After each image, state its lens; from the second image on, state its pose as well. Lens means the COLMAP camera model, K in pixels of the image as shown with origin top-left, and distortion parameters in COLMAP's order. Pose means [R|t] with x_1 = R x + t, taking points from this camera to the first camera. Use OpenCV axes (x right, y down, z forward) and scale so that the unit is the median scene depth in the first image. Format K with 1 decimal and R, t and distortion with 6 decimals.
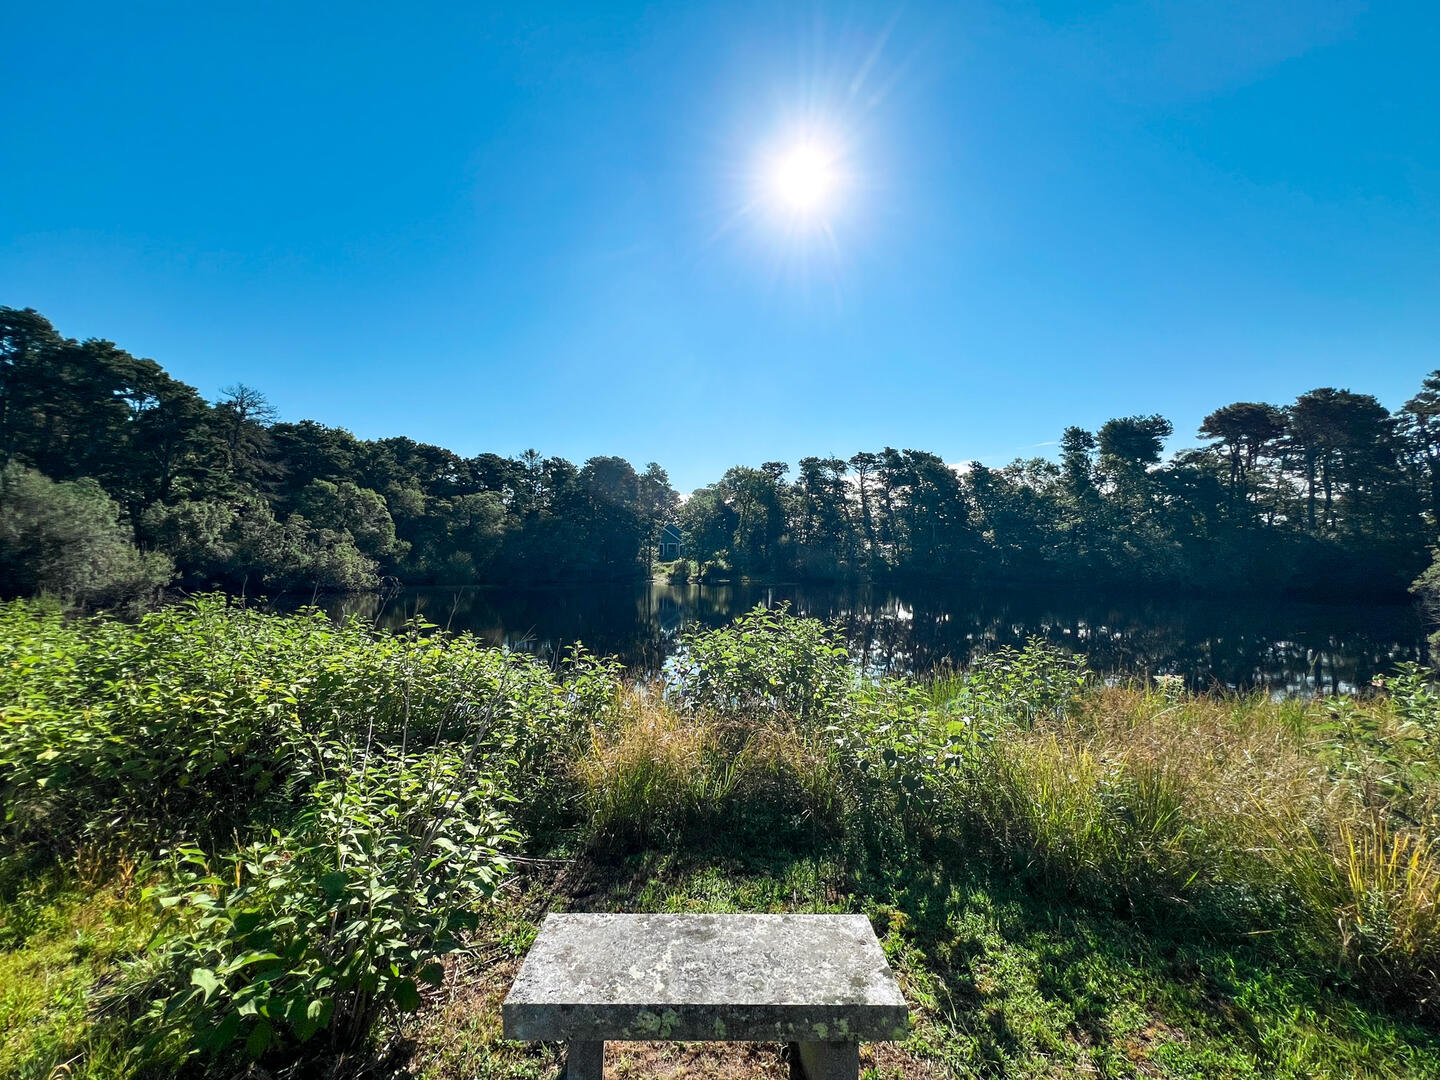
lens RADIAL K [[586.5, 0, 720.0], [0, 586.5, 540.0], [0, 0, 1]] dist [-0.001006, -0.000057]
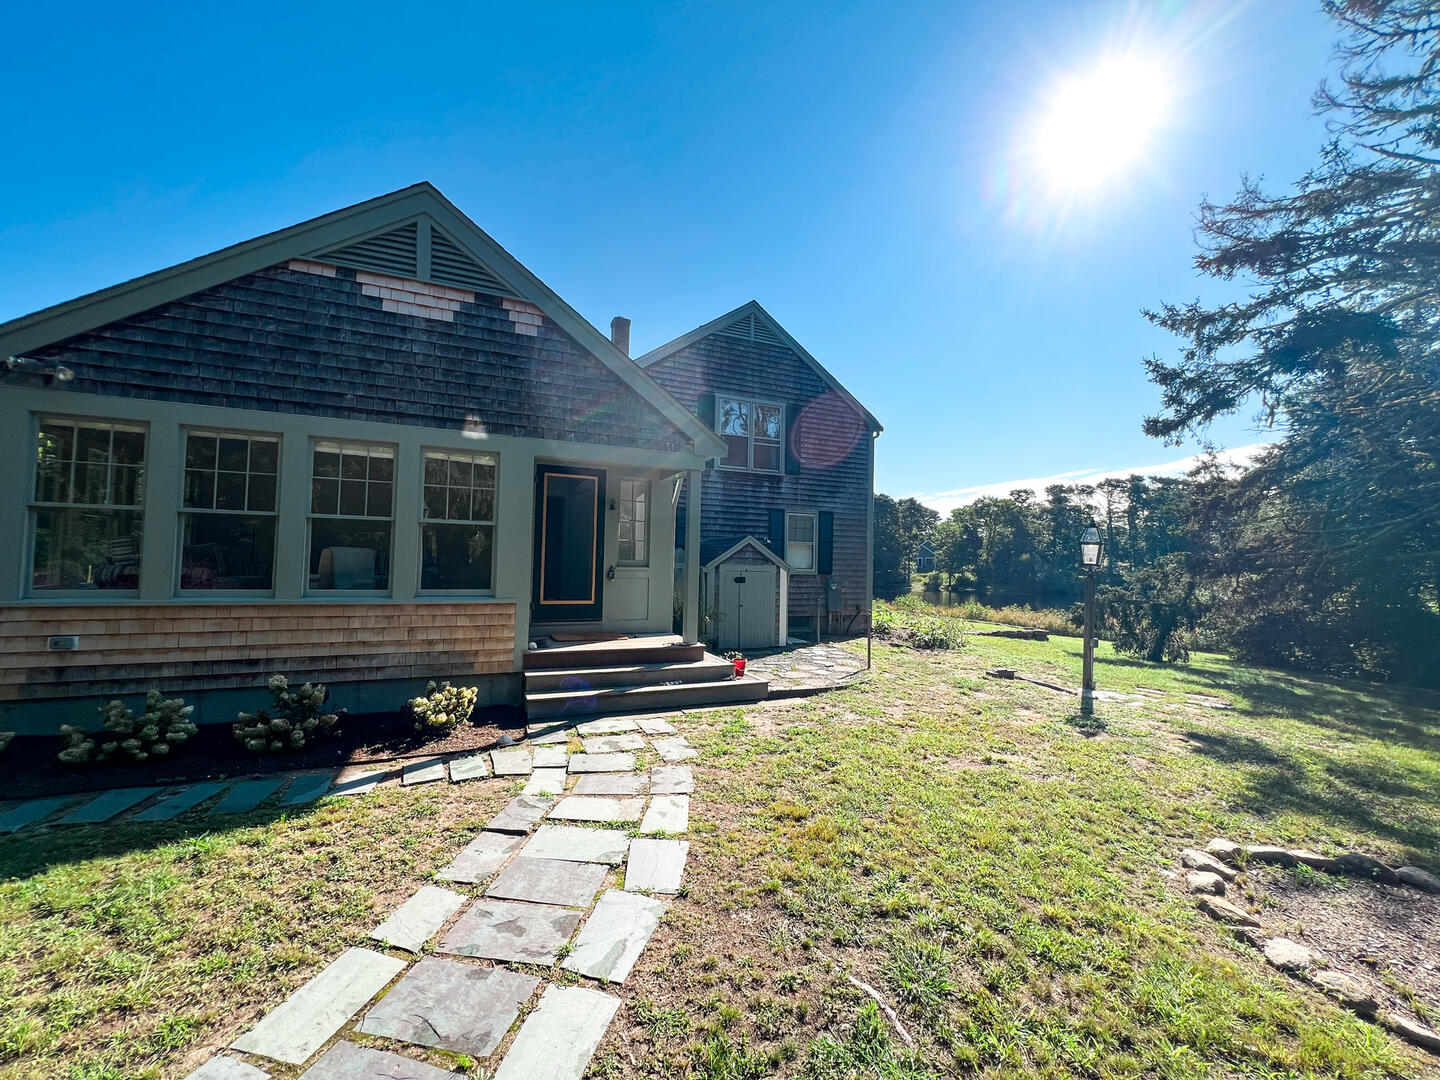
lens RADIAL K [[586.5, 0, 720.0], [0, 586.5, 540.0], [0, 0, 1]] dist [-0.001006, -0.000057]
pose [[0.902448, -0.002726, -0.430790, 0.059905], [-0.001232, 0.999960, -0.008909, -0.023375], [0.430797, 0.008571, 0.902408, -0.343077]]
